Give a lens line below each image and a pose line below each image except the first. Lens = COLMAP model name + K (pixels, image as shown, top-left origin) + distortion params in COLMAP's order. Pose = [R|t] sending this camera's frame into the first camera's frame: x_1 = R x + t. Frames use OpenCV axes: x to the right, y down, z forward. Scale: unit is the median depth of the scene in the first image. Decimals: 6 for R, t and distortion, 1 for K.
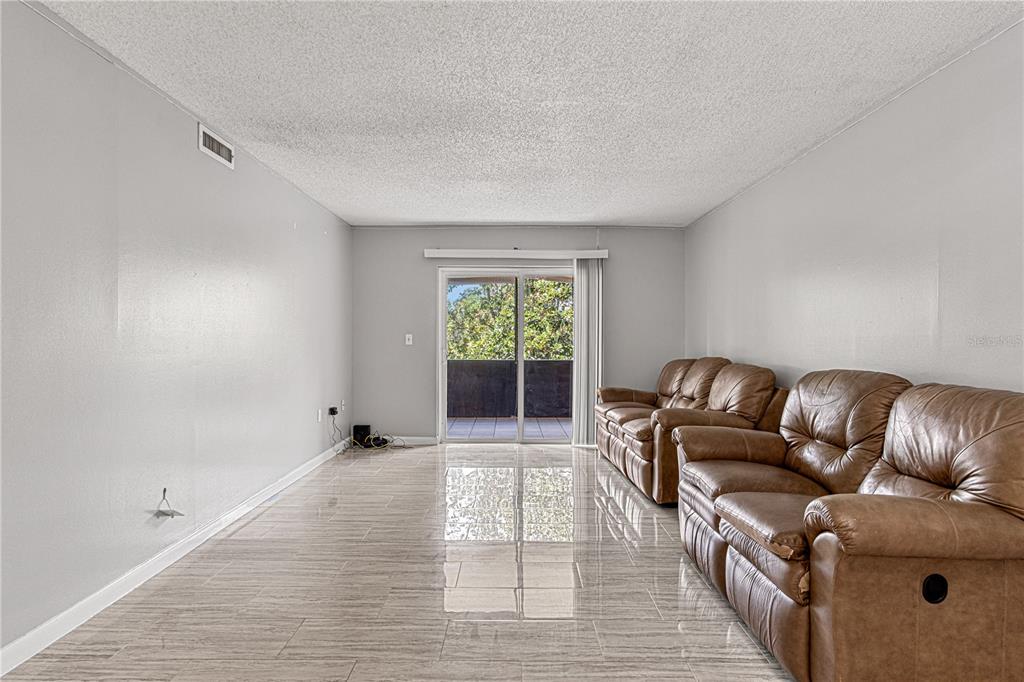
lens RADIAL K [[553.3, 0, 508.5], [0, 553.3, 343.0], [0, 0, 1]] dist [0.002694, 0.000808]
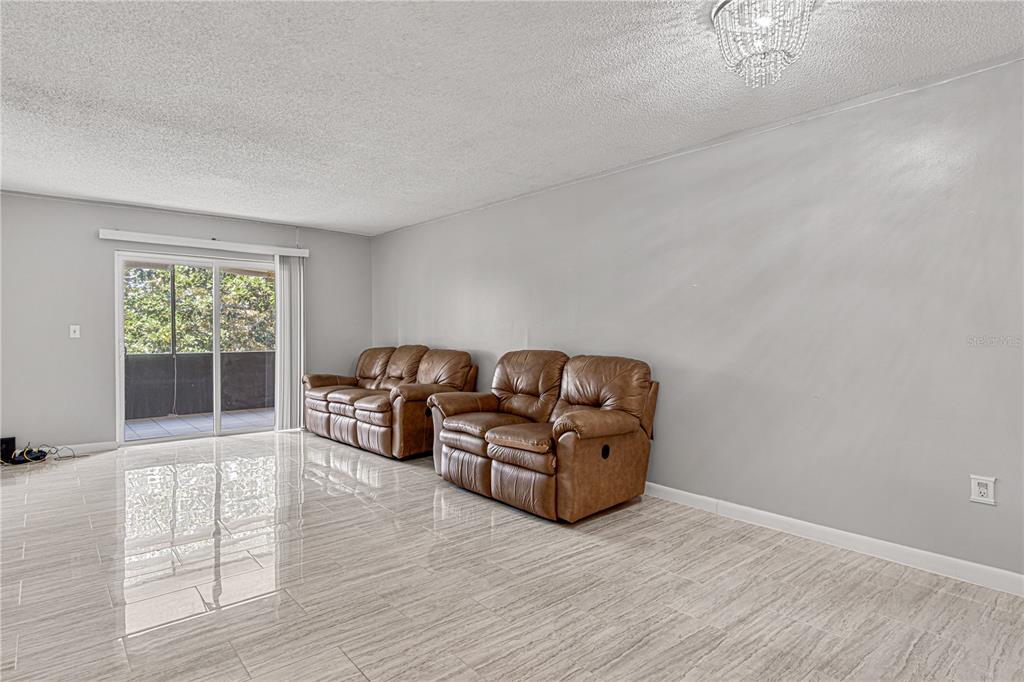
lens RADIAL K [[553.3, 0, 508.5], [0, 553.3, 343.0], [0, 0, 1]] dist [0.002694, 0.000808]
pose [[0.758591, -0.015325, 0.651387, -0.280041], [0.004801, 0.999828, 0.017932, -0.001285], [-0.651550, -0.010476, 0.758533, -0.108988]]
